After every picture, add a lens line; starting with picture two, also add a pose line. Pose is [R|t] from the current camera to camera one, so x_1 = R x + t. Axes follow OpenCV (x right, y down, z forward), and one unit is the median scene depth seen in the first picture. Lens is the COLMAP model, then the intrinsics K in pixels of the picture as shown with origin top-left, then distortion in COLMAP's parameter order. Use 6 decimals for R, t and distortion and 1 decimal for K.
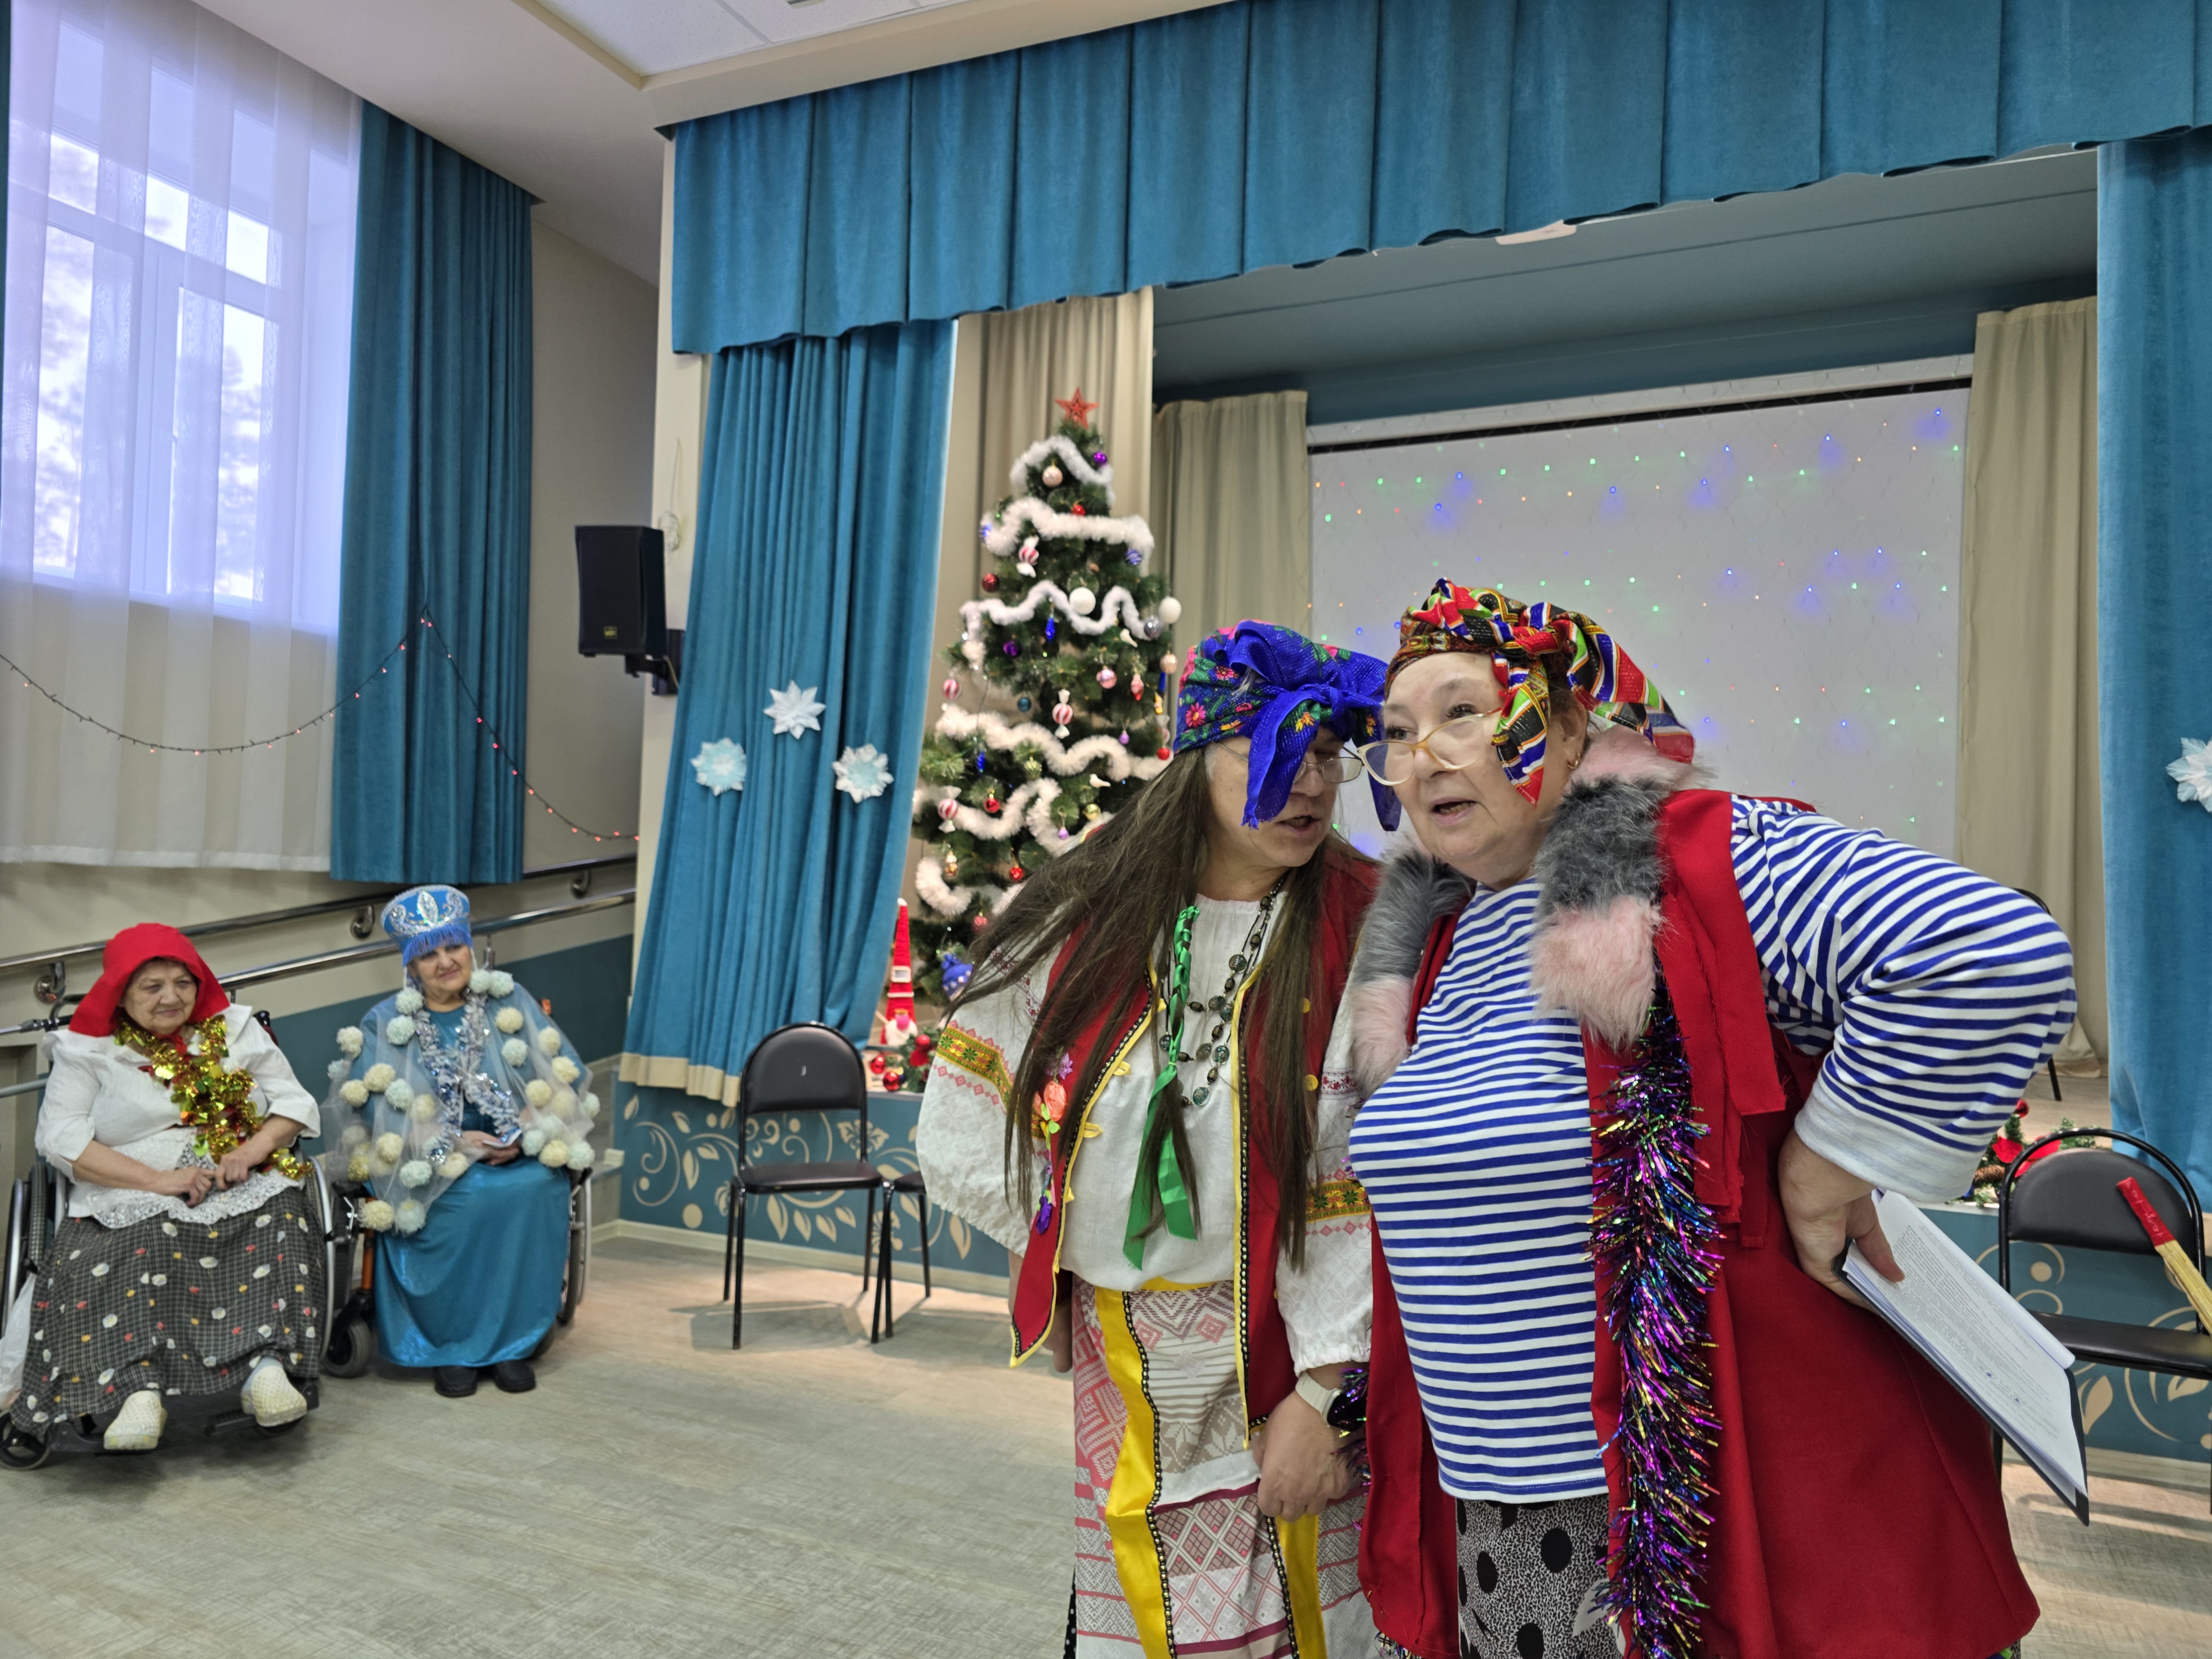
lens RADIAL K [[1486.7, 0, 1106.0], [0, 1486.7, 829.5], [0, 0, 1]] dist [0.083943, -0.092780]
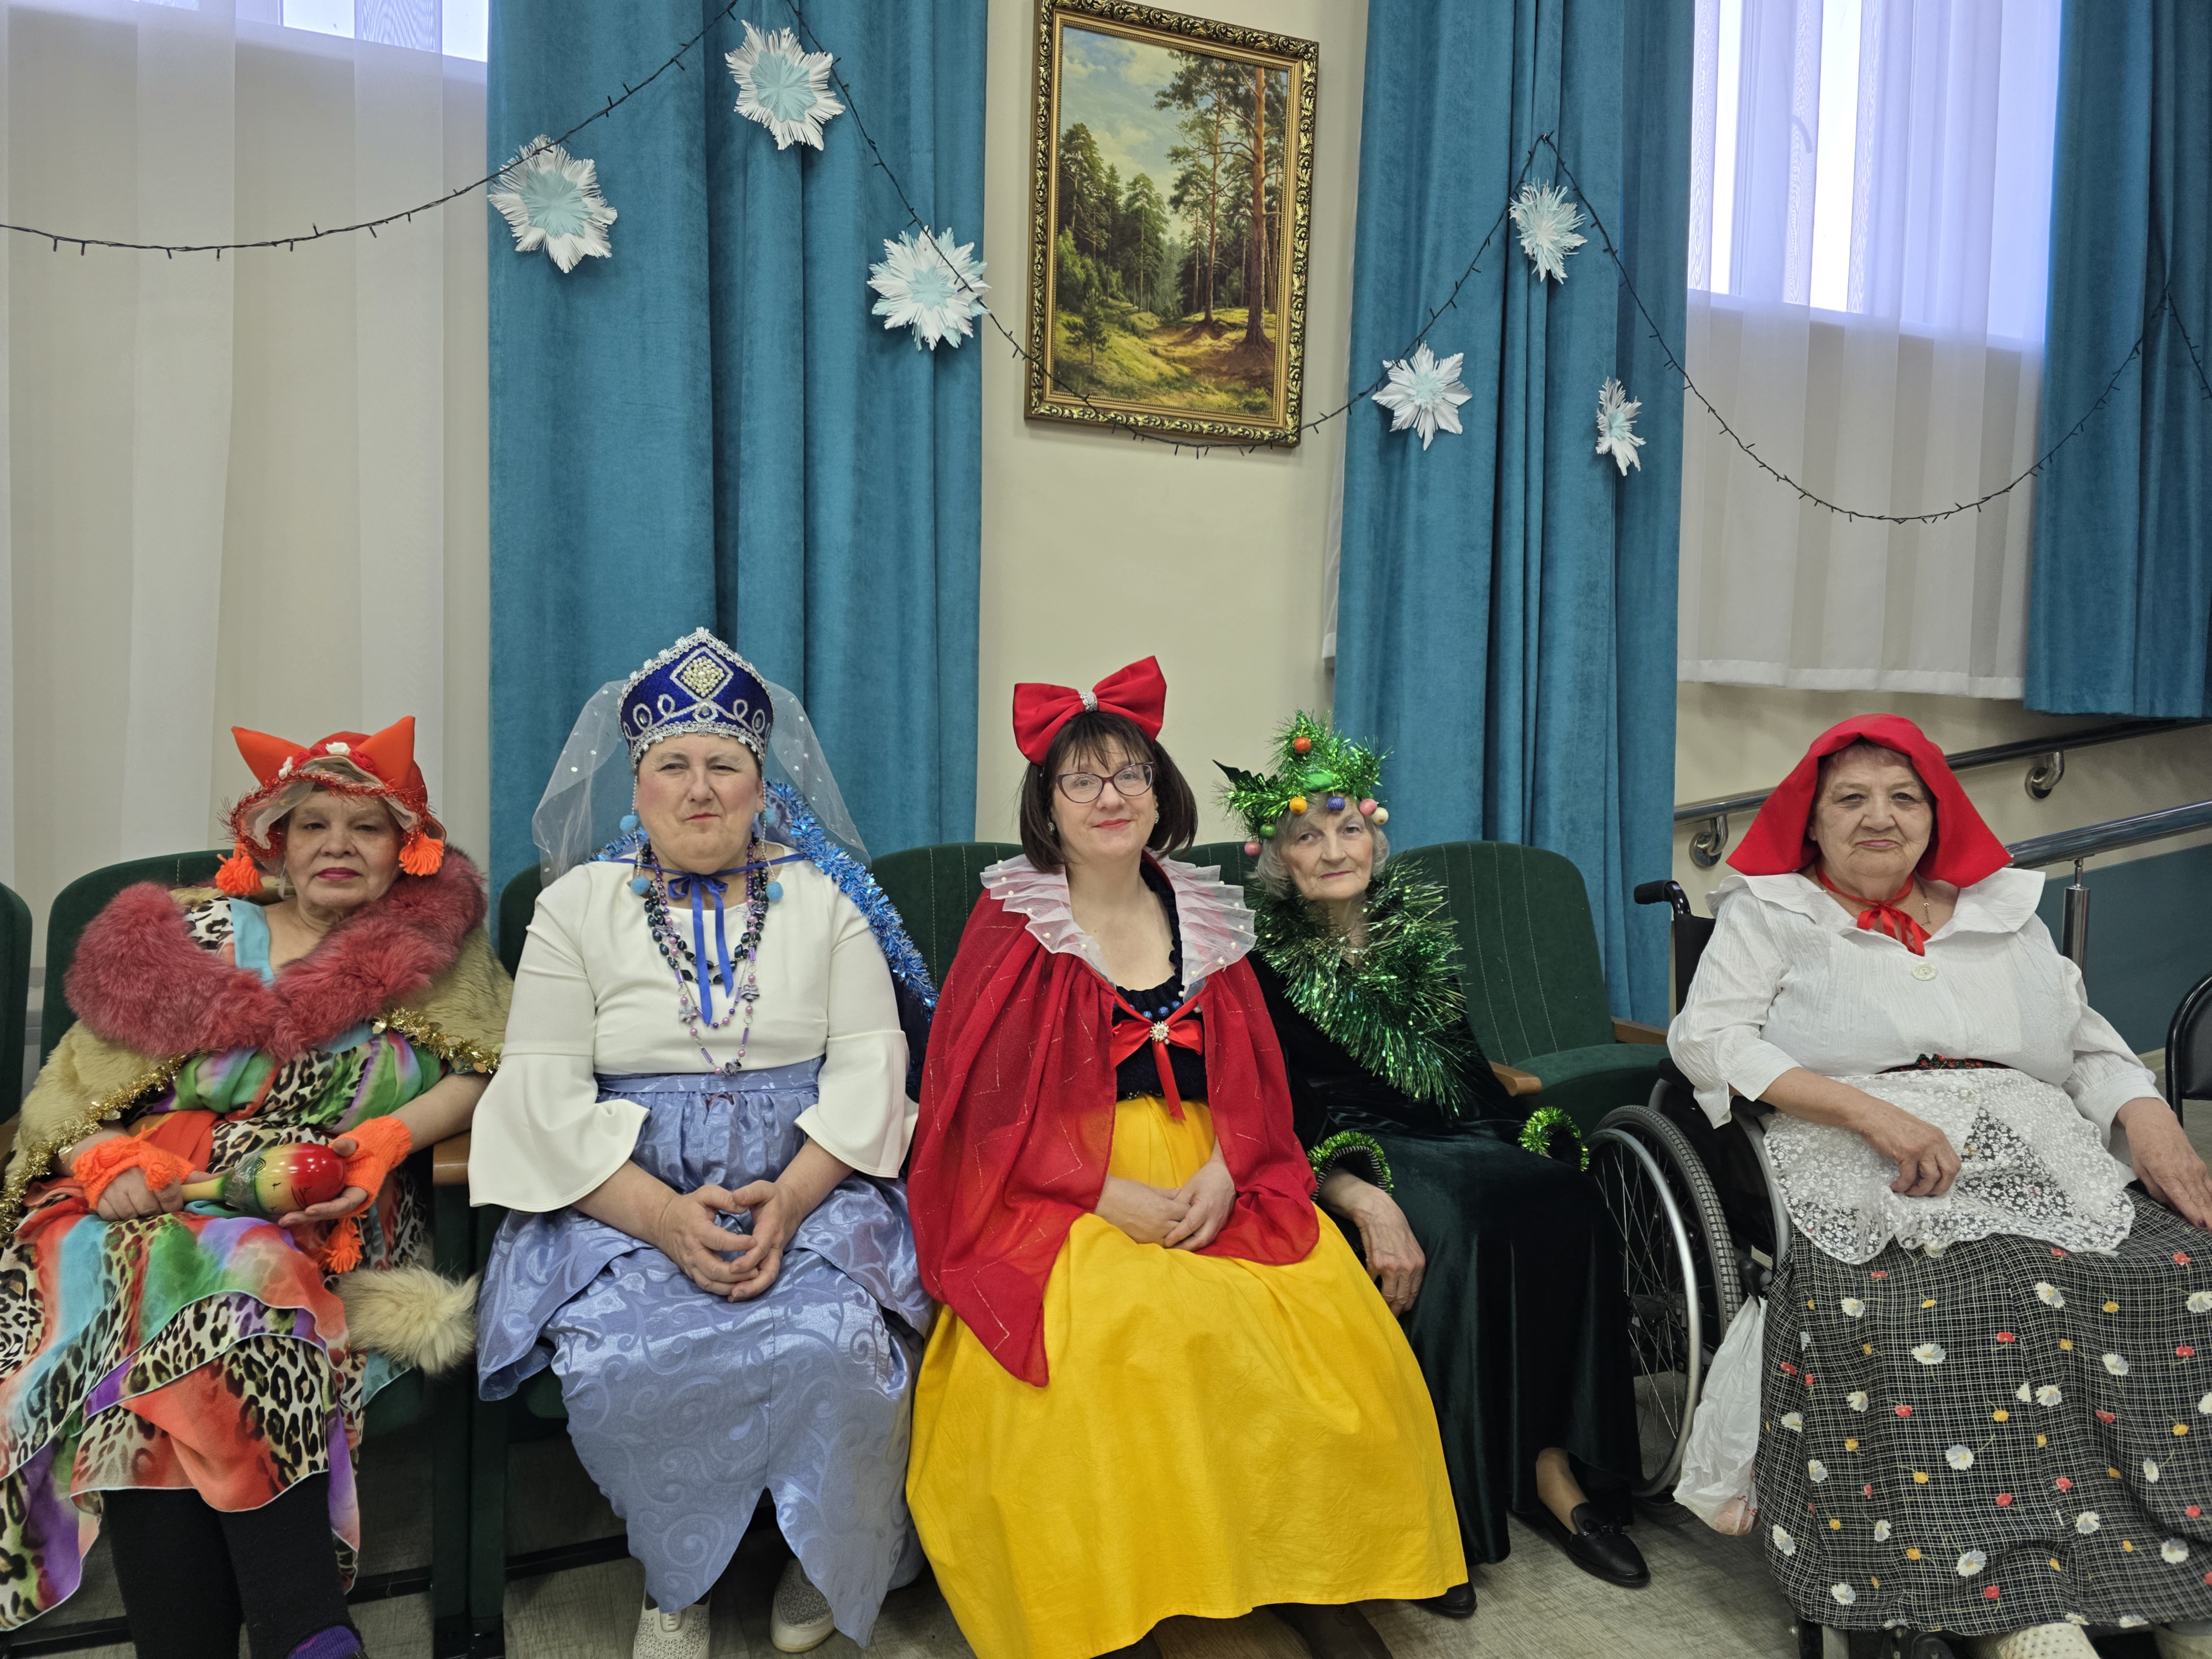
lens RADIAL K [[1446.6, 0, 1106.0], [0, 1446.6, 829.5], [0, 0, 1]] dist [0.083142, -0.075803]
pose [[0.705930, 0.023598, -0.707889, -0.327597], [0.026100, 0.997899, 0.059294, 0.036138], [0.707801, -0.060333, 0.703831, 0.221954]]
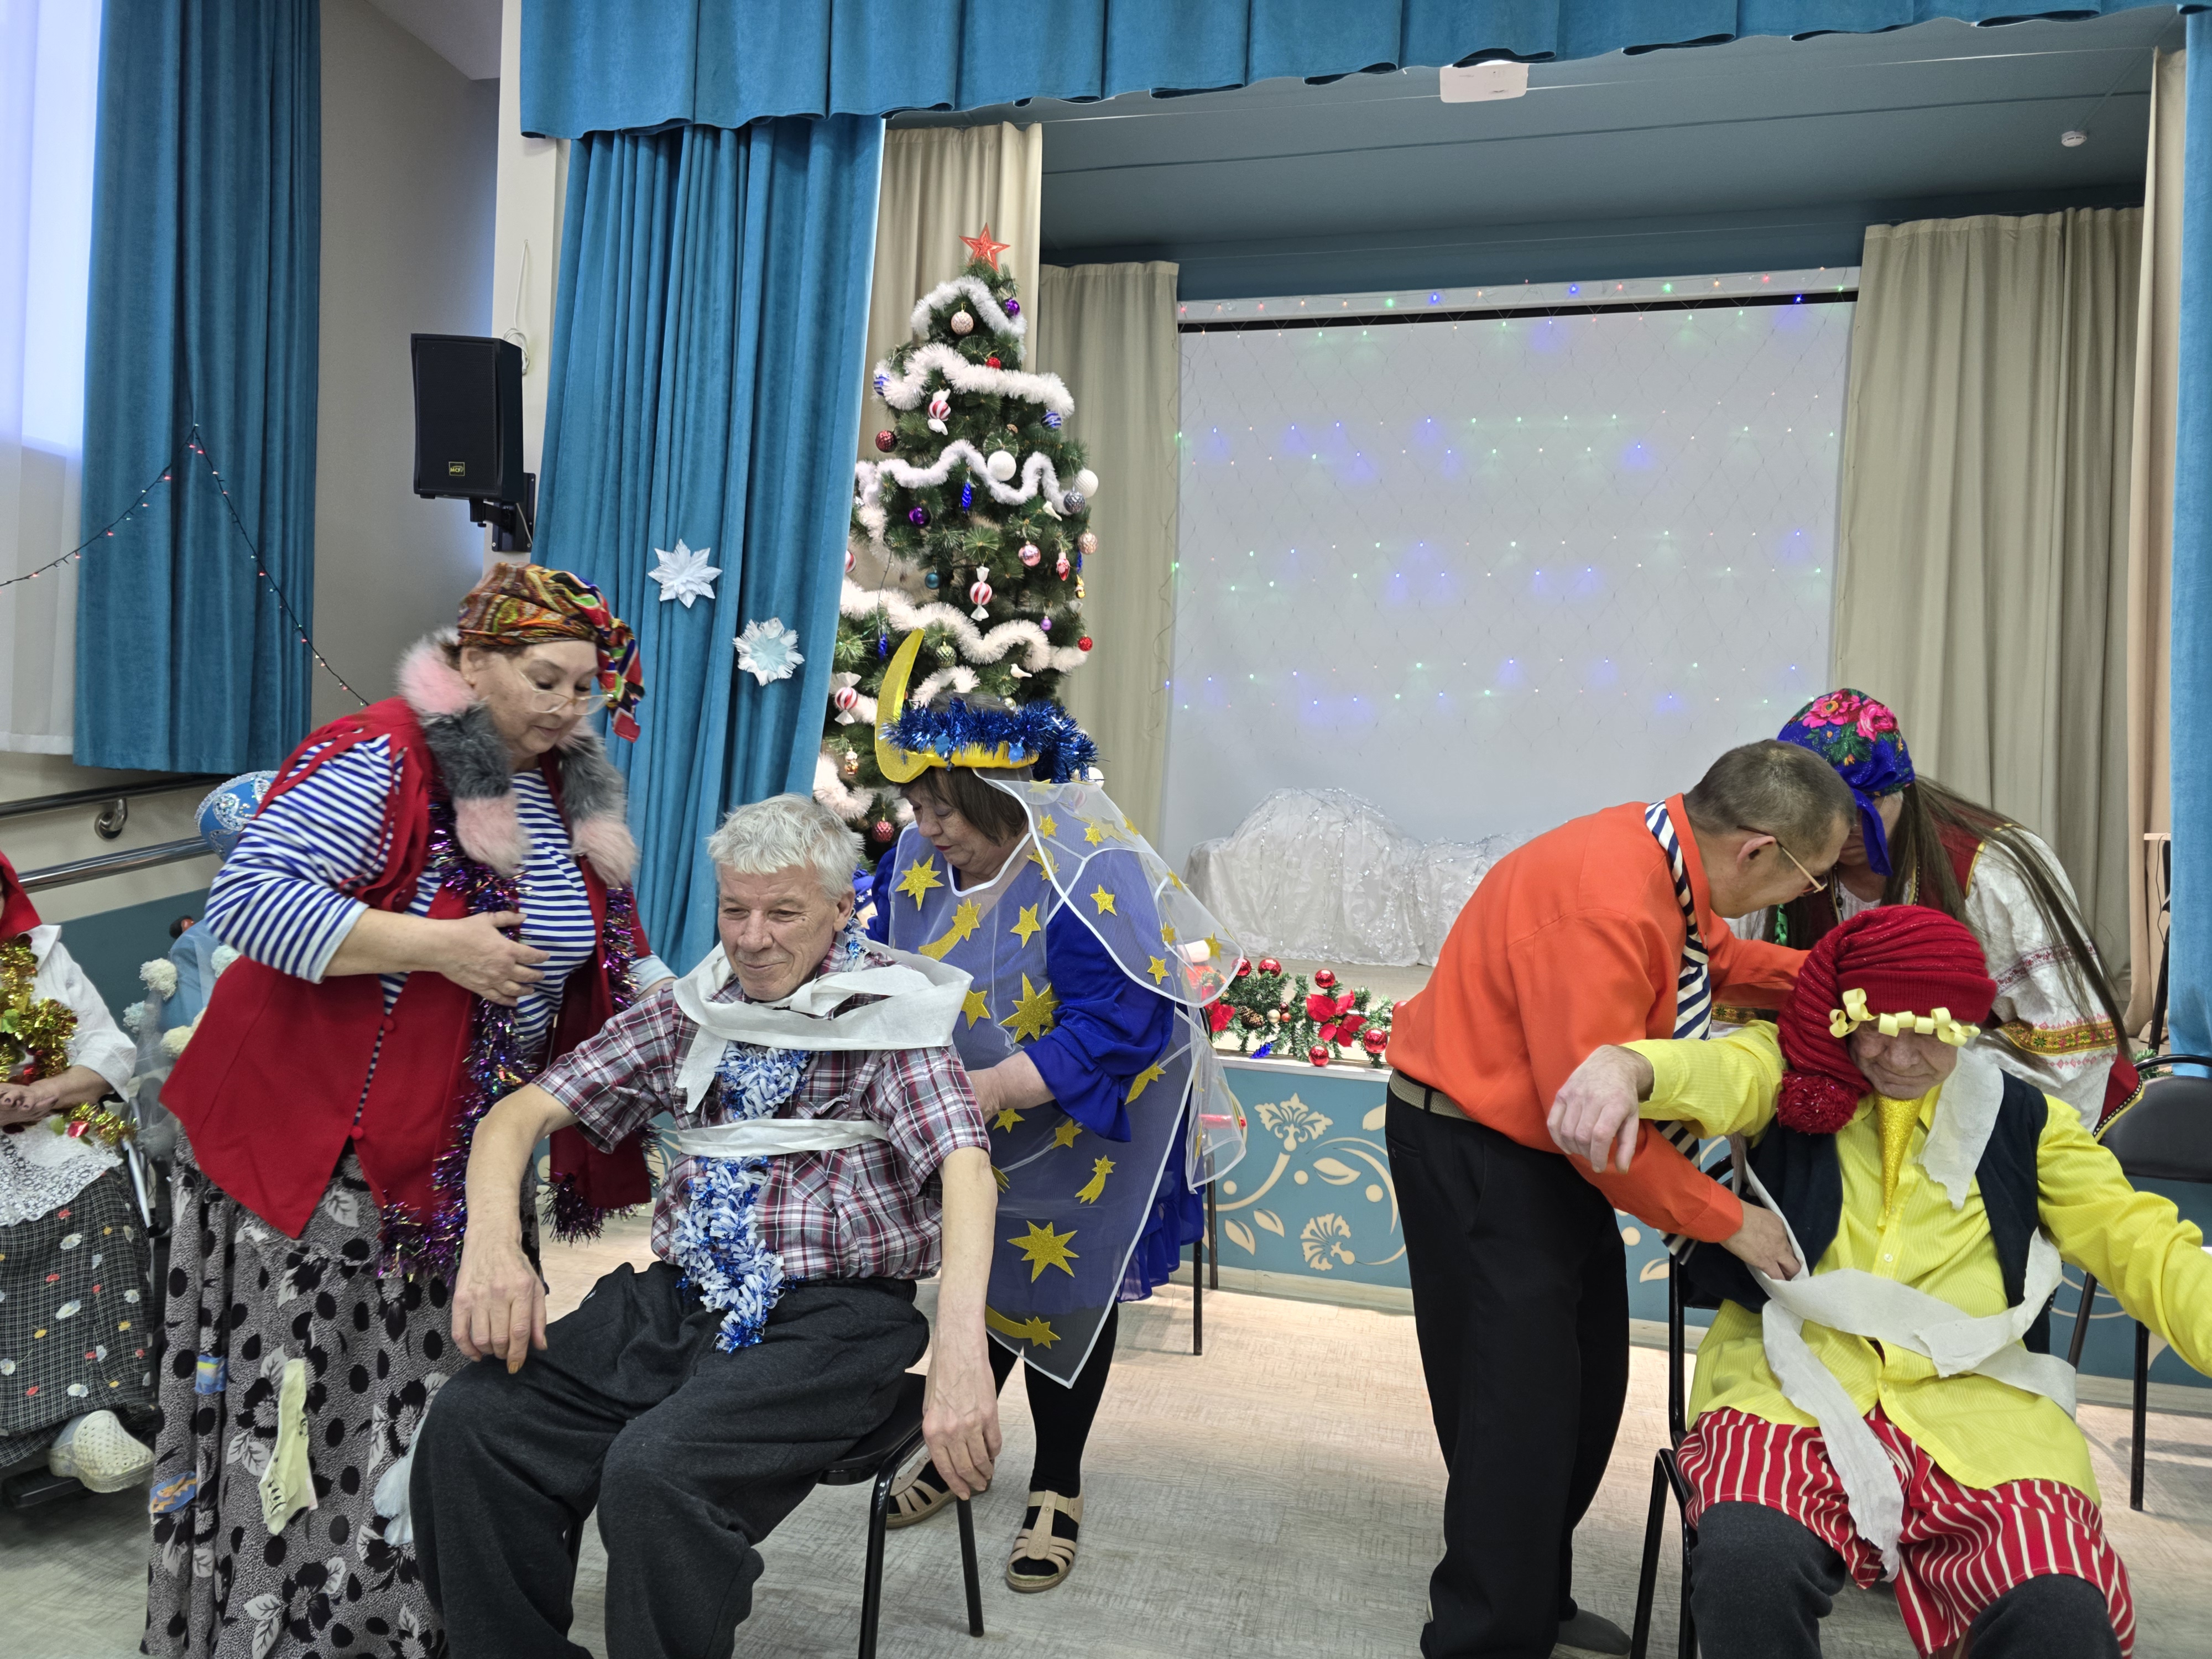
lens RADIAL K [[1484.5, 0, 1091.4], [0, 1484.5, 805.3], [0, 0, 1]] dist [0.069950, -0.062168]
pose [[0.985333, 0.012387, 0.170193, -0.115708], [-0.020252, 0.998802, 0.044556, 0.007710], [-0.169437, -0.047349, 0.984403, 0.114419]]
